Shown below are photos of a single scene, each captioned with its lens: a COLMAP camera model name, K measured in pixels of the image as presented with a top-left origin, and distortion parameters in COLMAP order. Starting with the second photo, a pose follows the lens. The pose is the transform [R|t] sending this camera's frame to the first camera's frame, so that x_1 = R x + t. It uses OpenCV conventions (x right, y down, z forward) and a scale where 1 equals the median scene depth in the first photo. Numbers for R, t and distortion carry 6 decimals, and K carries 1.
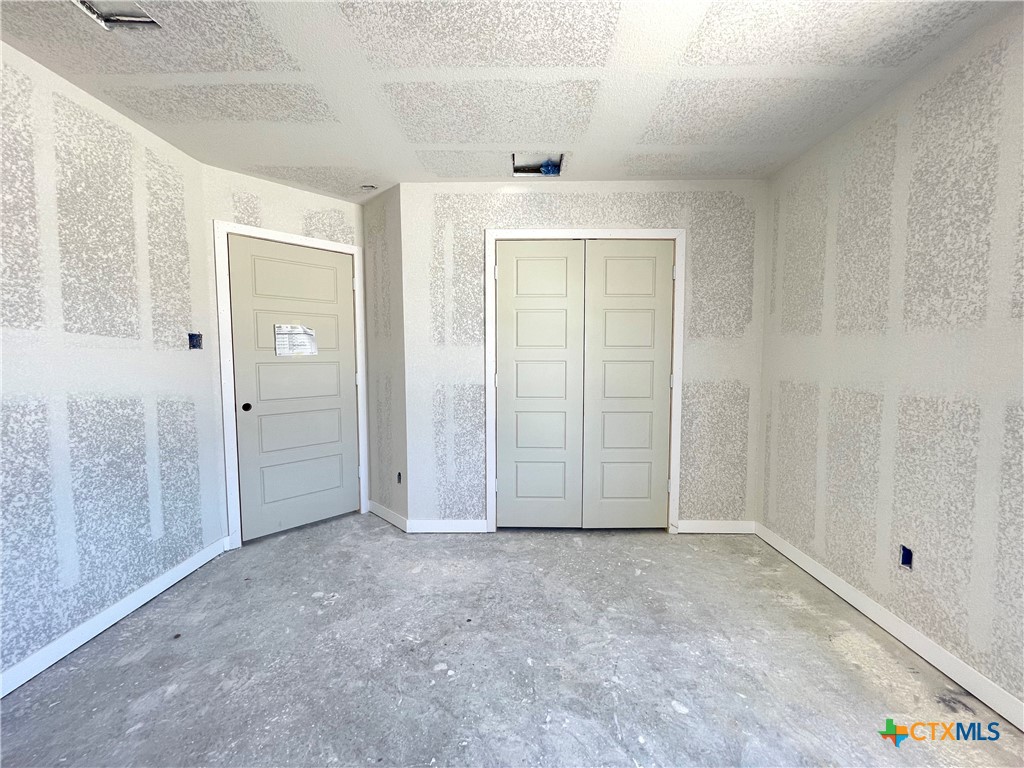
lens RADIAL K [[417.2, 0, 504.0], [0, 417.2, 382.2], [0, 0, 1]] dist [0.011517, -0.000221]
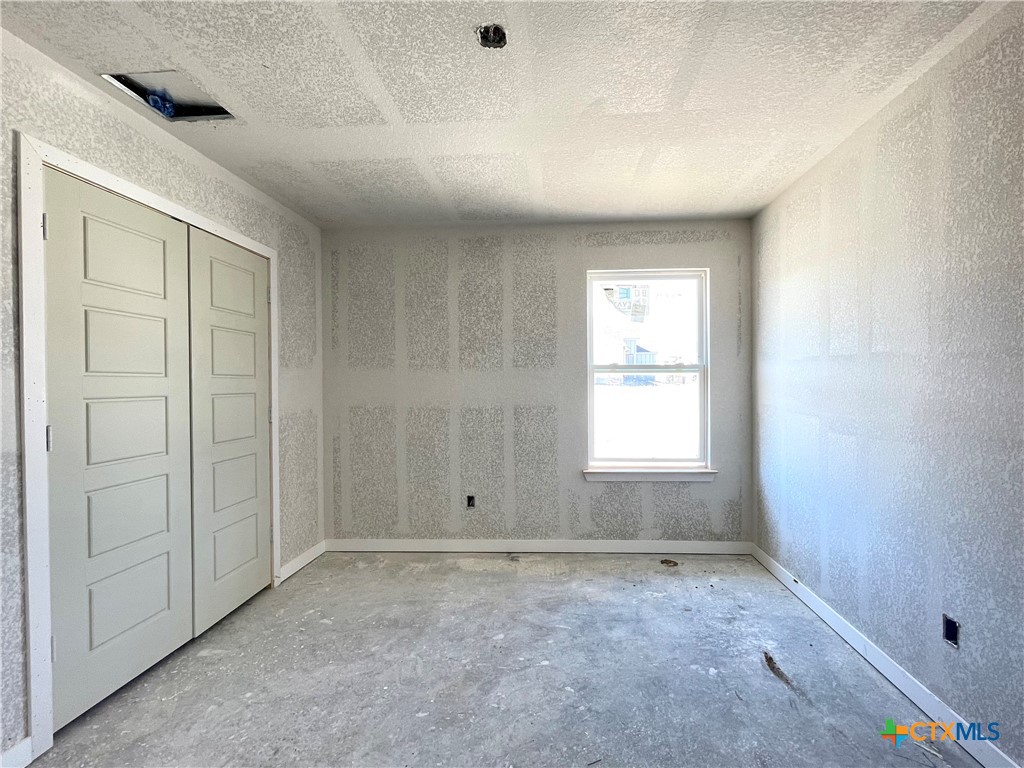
lens RADIAL K [[450.3, 0, 549.1], [0, 450.3, 385.6], [0, 0, 1]] dist [0.000356, -0.000067]
pose [[0.021589, -0.007245, 0.999741, -0.562770], [0.070881, 0.997469, 0.005697, -0.028921], [-0.997251, 0.070739, 0.022048, 0.392825]]
